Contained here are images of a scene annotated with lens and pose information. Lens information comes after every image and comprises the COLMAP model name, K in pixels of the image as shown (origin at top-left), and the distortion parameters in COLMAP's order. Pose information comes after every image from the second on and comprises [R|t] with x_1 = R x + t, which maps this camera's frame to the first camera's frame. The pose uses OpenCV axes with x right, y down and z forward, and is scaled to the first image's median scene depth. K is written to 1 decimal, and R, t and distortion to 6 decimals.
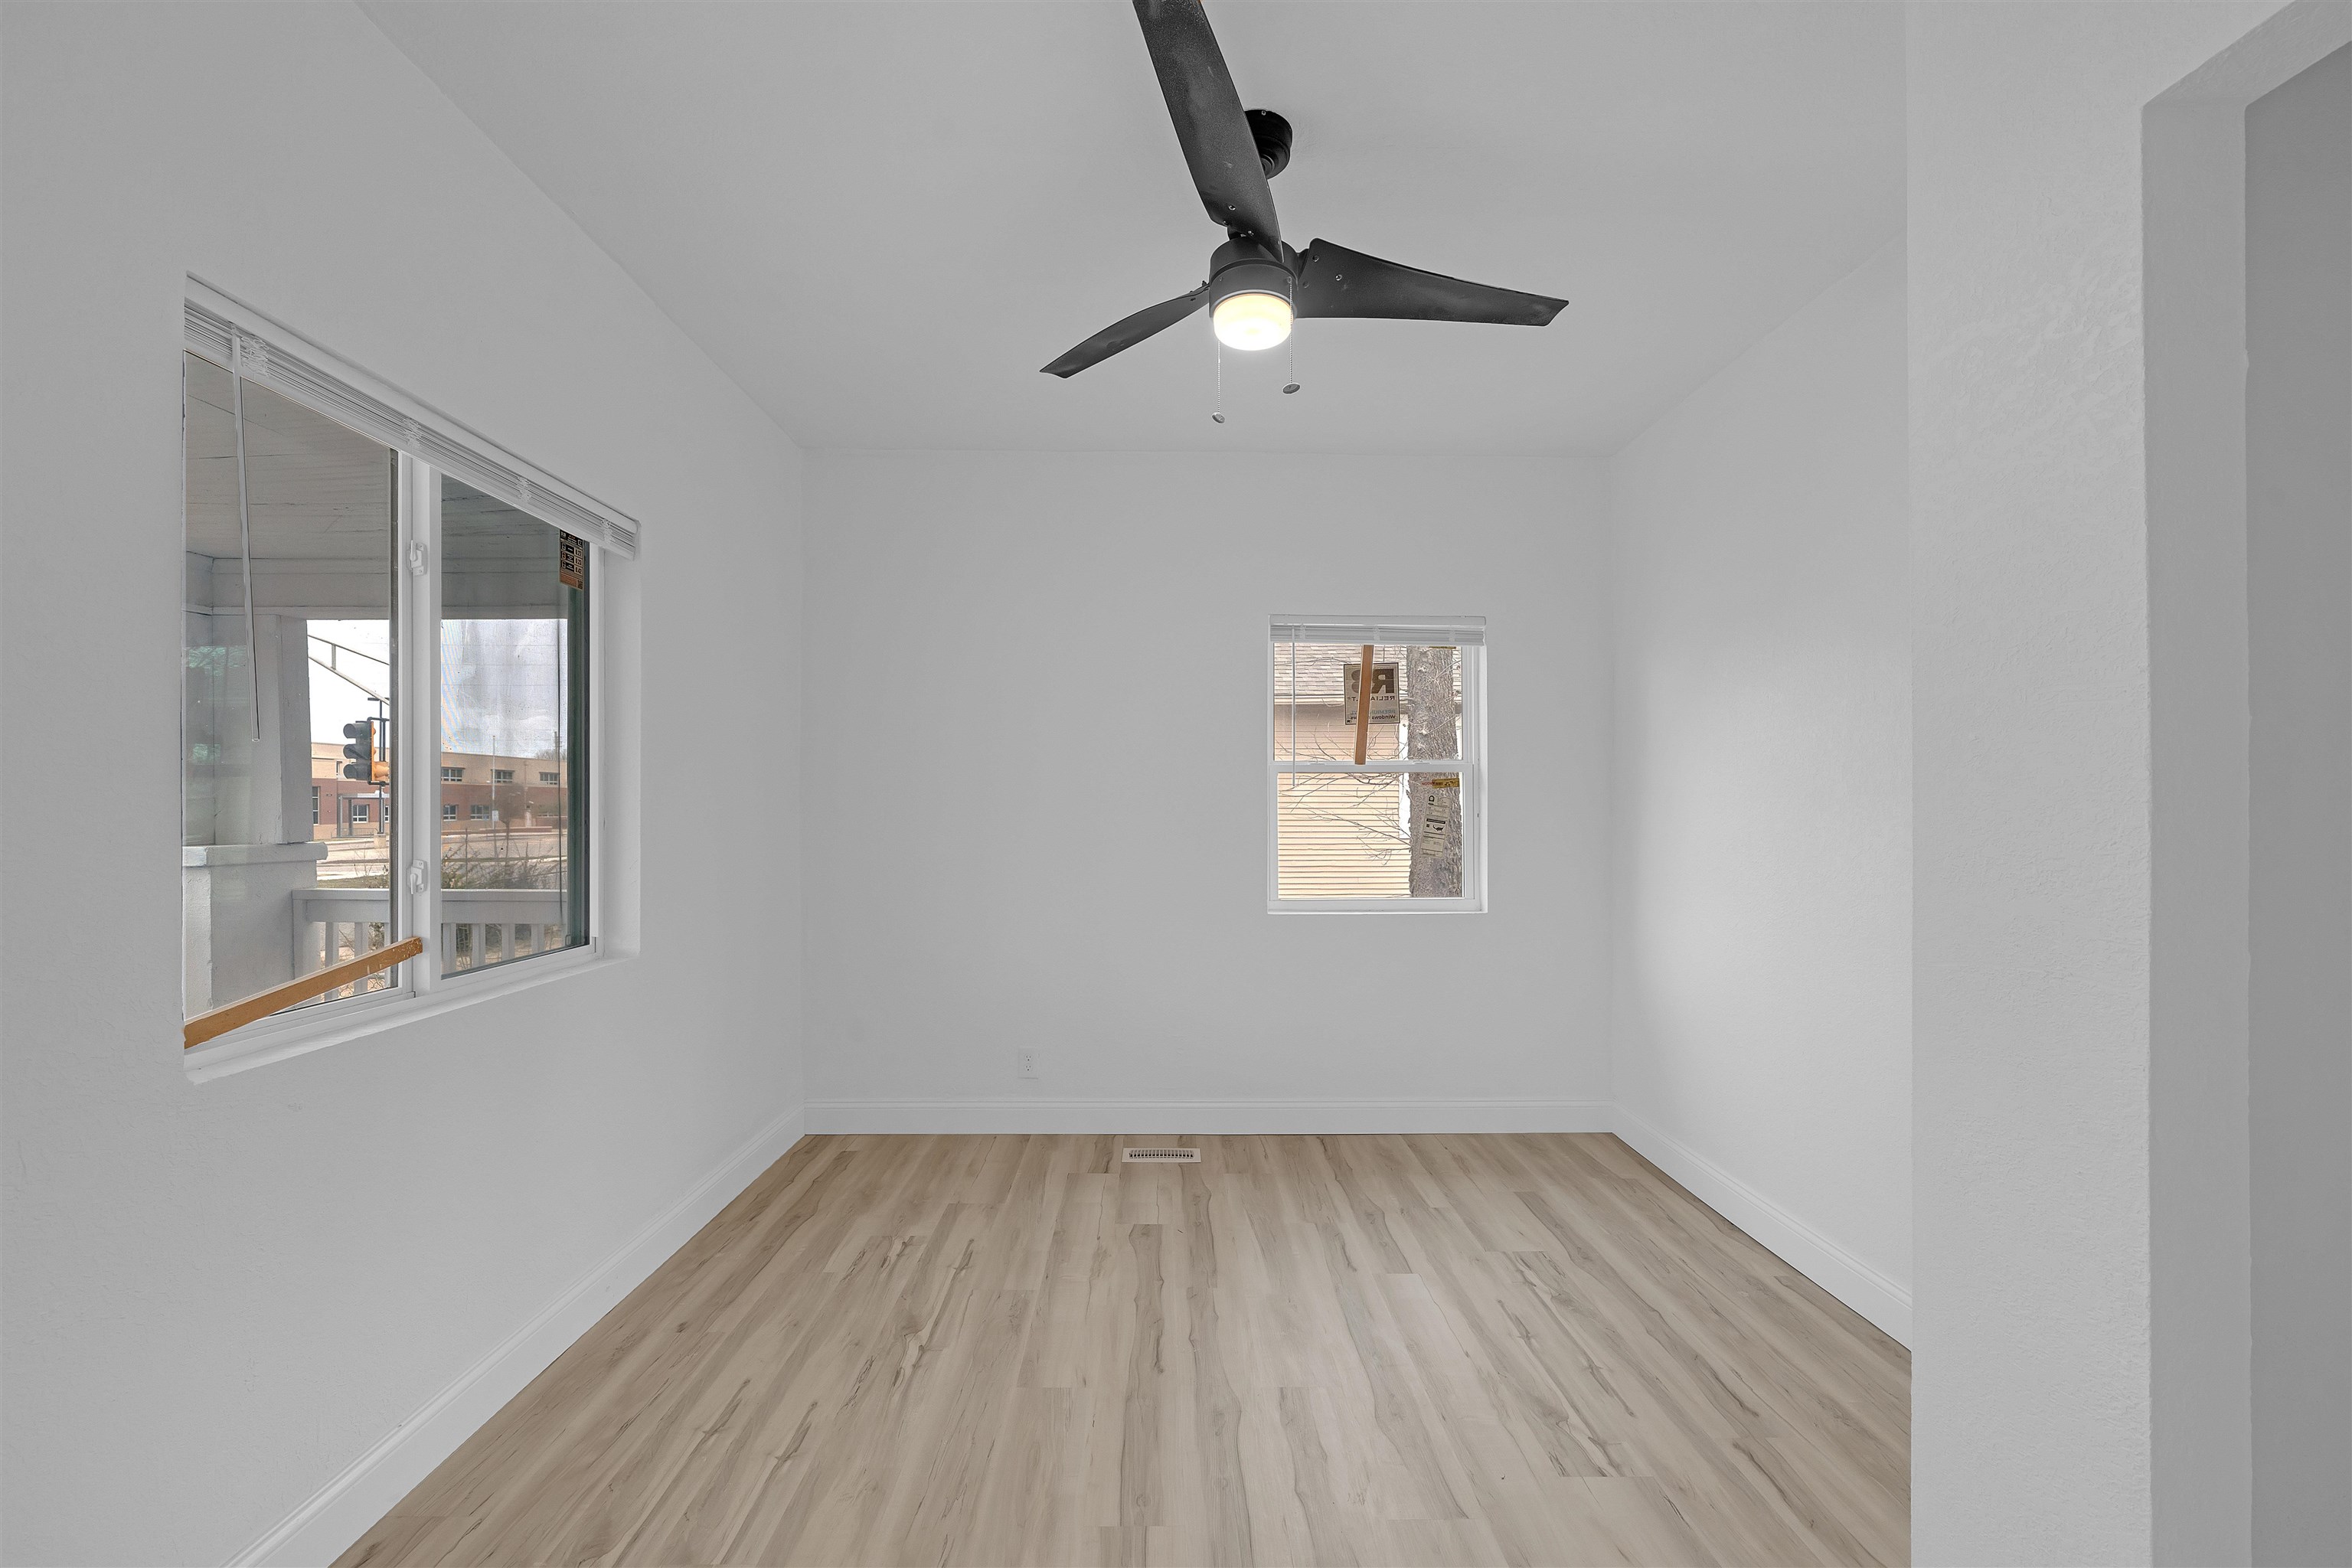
lens RADIAL K [[924.8, 0, 1174.2], [0, 924.8, 806.3], [0, 0, 1]] dist [-0.005230, -0.000135]
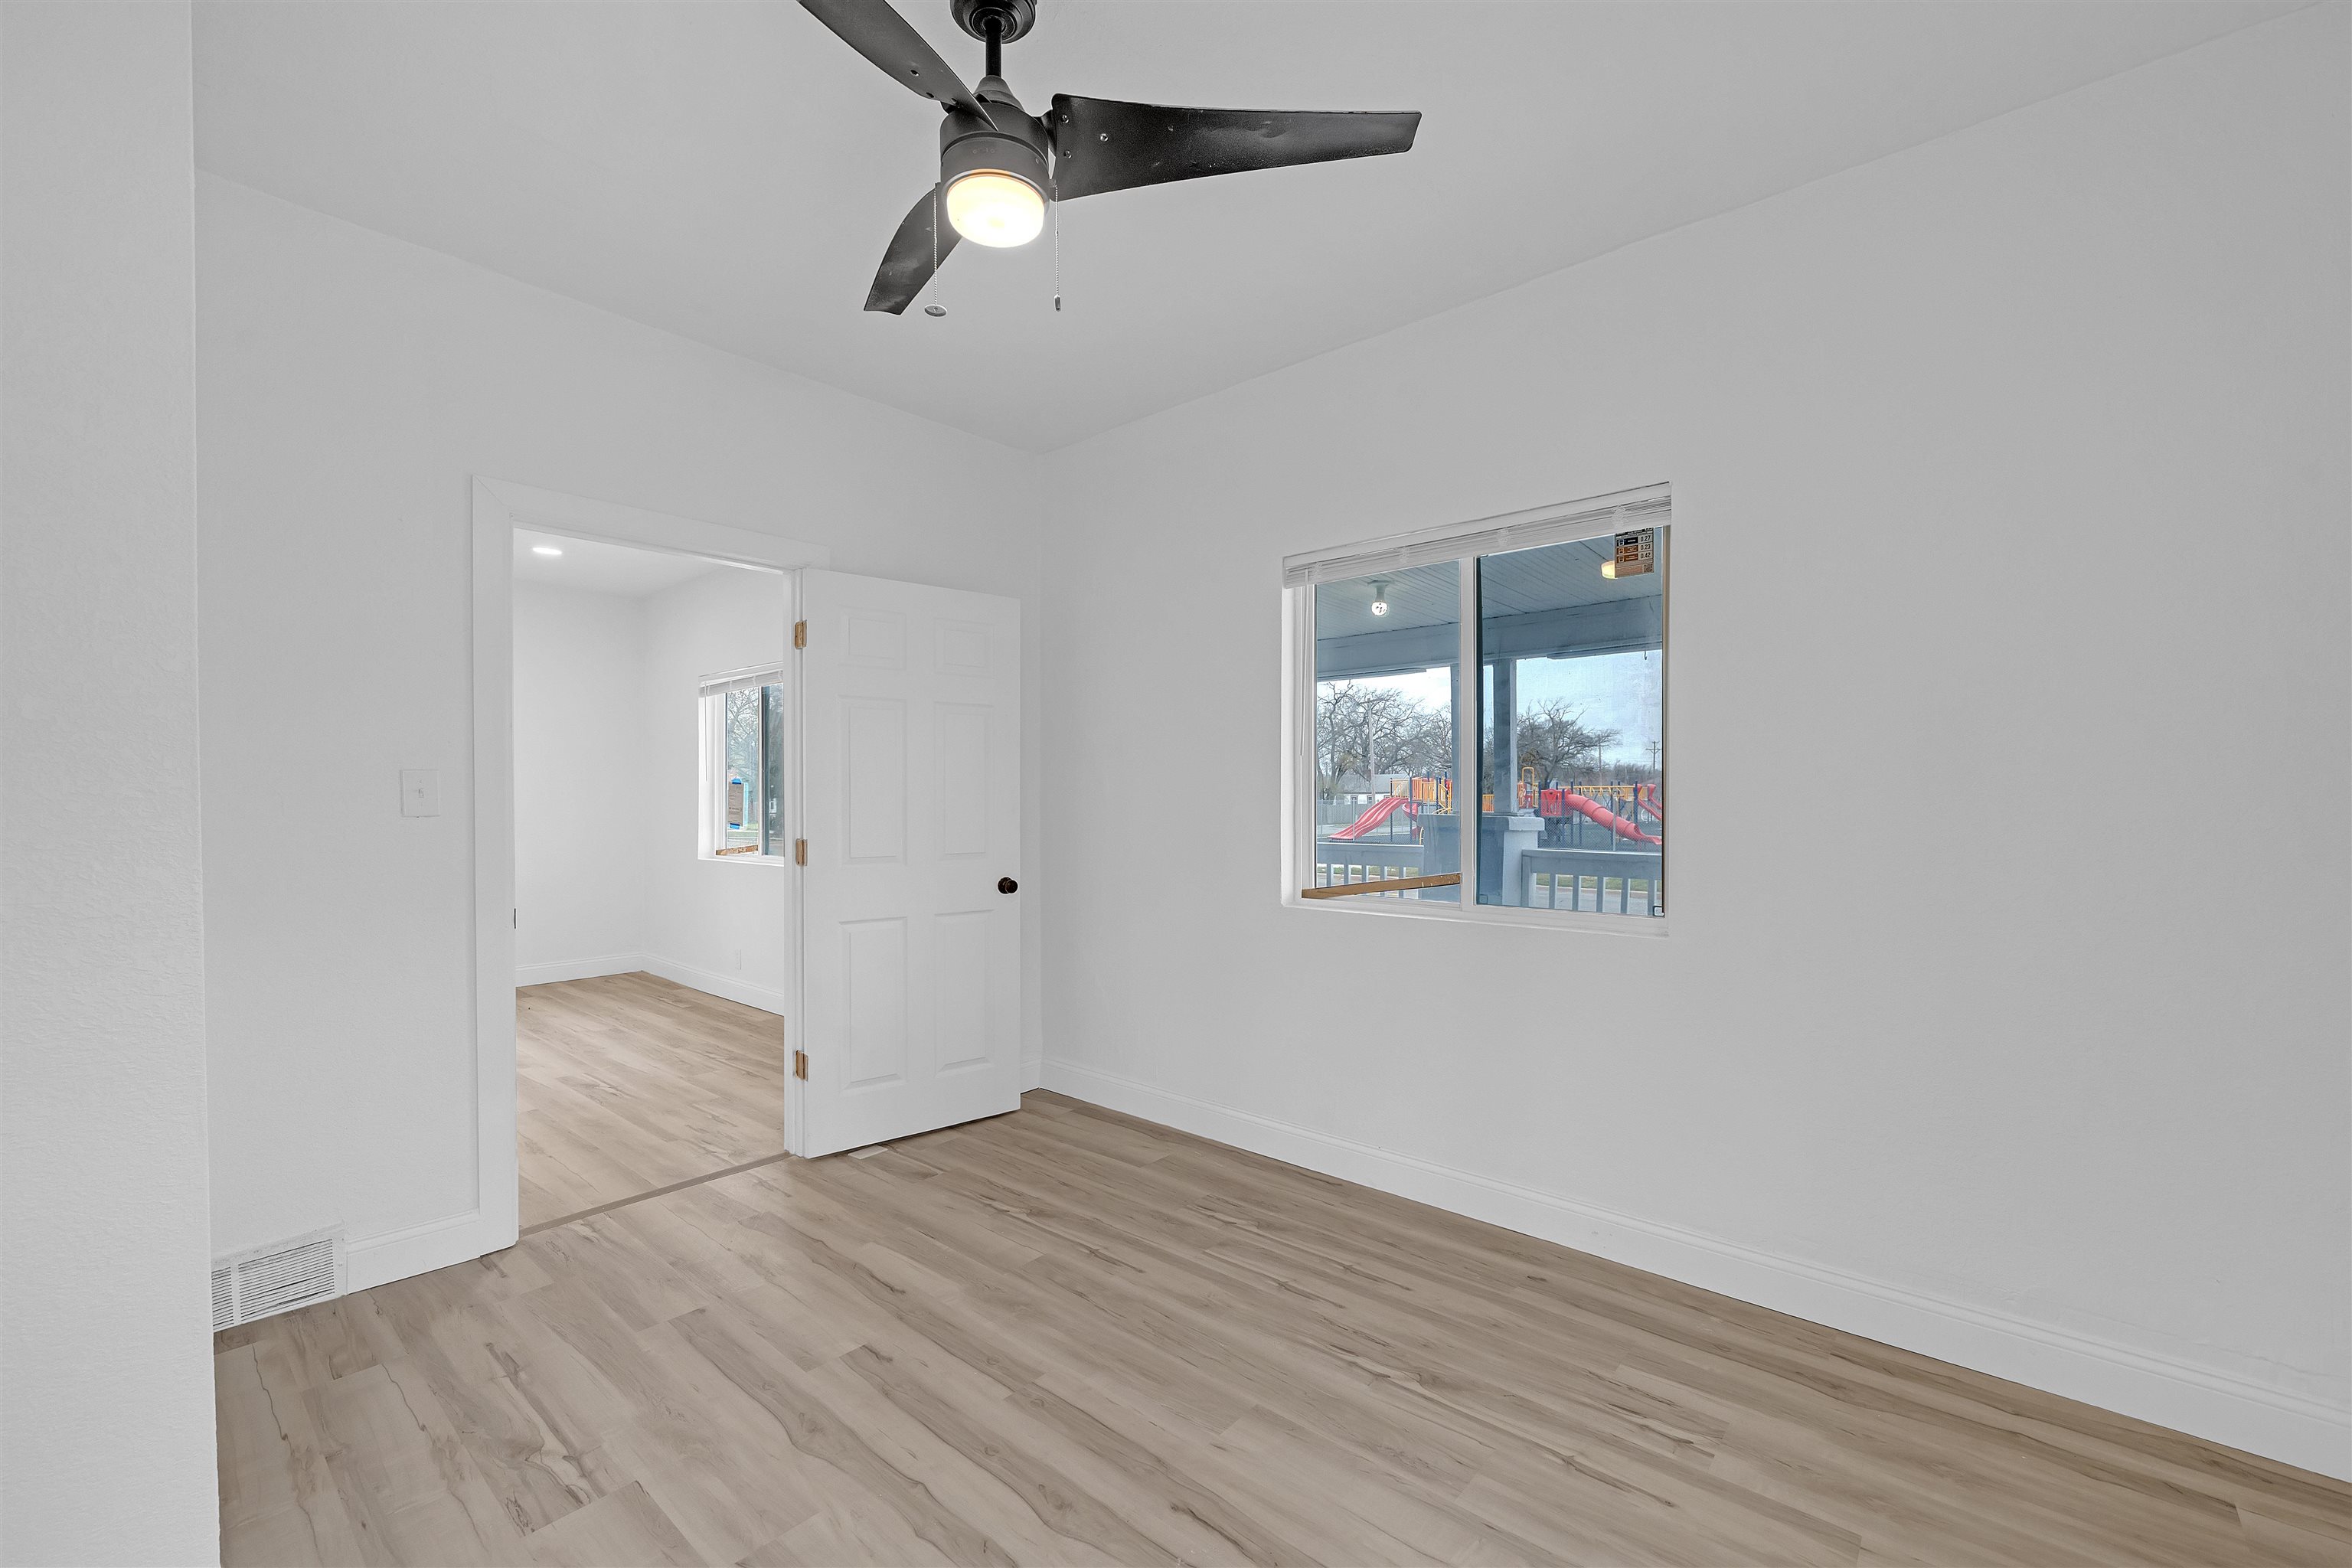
lens RADIAL K [[924.8, 0, 1174.2], [0, 924.8, 806.3], [0, 0, 1]] dist [-0.005230, -0.000135]
pose [[-0.652418, 0.014743, -0.757716, 0.502819], [0.006543, 0.999883, 0.013821, 0.018384], [0.757831, 0.004059, -0.652438, 1.351922]]
